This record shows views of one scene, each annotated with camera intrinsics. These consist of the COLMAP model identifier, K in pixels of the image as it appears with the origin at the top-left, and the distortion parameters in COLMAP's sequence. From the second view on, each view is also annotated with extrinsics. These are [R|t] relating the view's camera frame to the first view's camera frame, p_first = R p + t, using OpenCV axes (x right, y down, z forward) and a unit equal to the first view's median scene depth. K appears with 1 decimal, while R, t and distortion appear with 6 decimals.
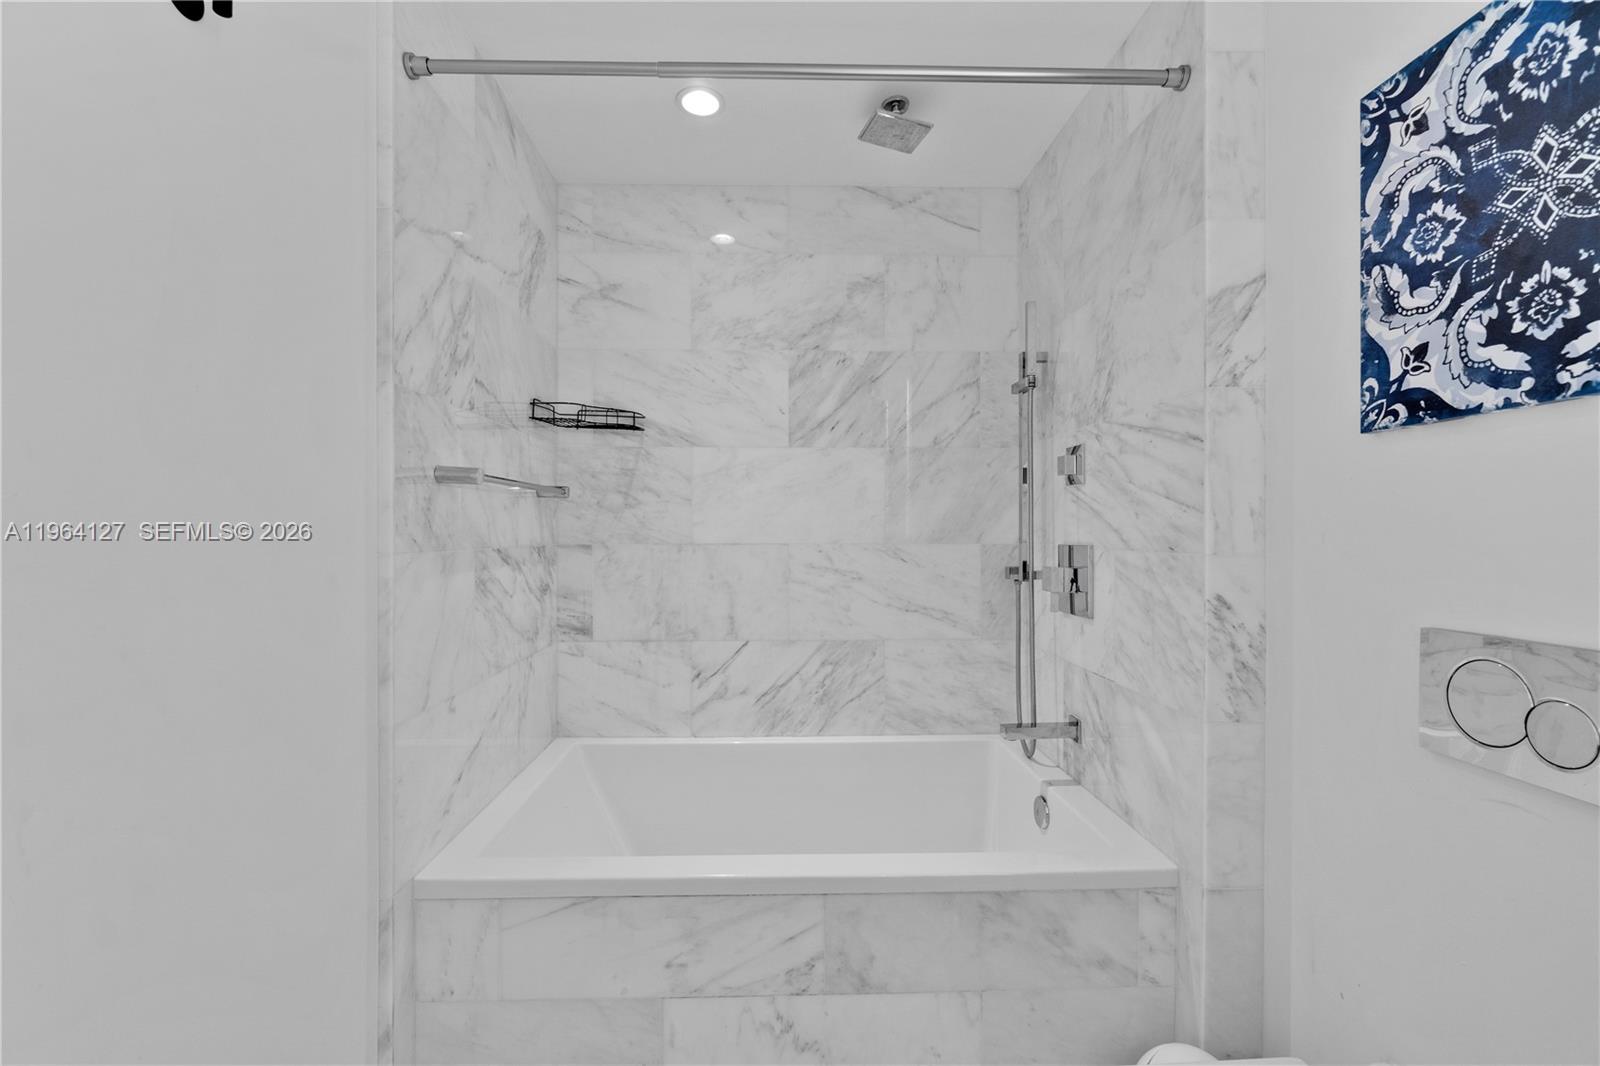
lens RADIAL K [[705.8, 0, 786.0], [0, 705.8, 534.5], [0, 0, 1]] dist [-0.005291, 0.002701]
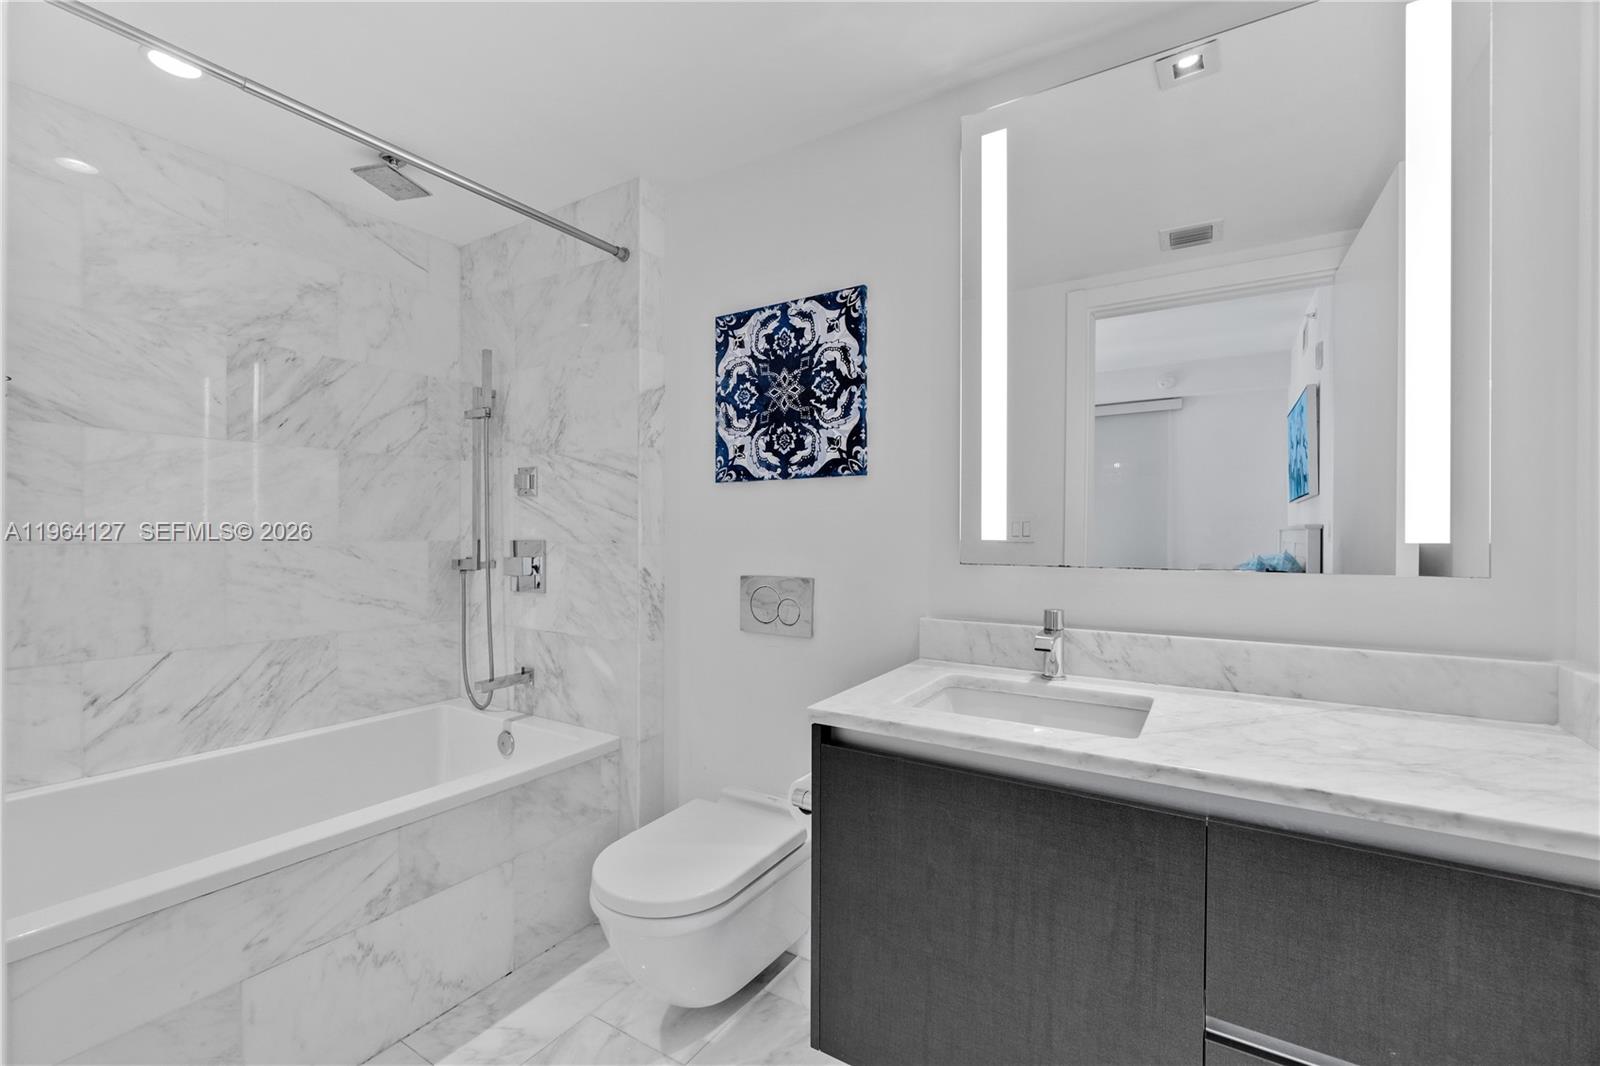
lens RADIAL K [[705.8, 0, 805.3], [0, 705.8, 535.9], [0, 0, 1]] dist [-0.005291, 0.002701]
pose [[0.546098, -0.003053, 0.837716, -0.523027], [0.000031, 0.999993, 0.003625, 0.001214], [-0.837721, -0.001954, 0.546094, -0.227572]]
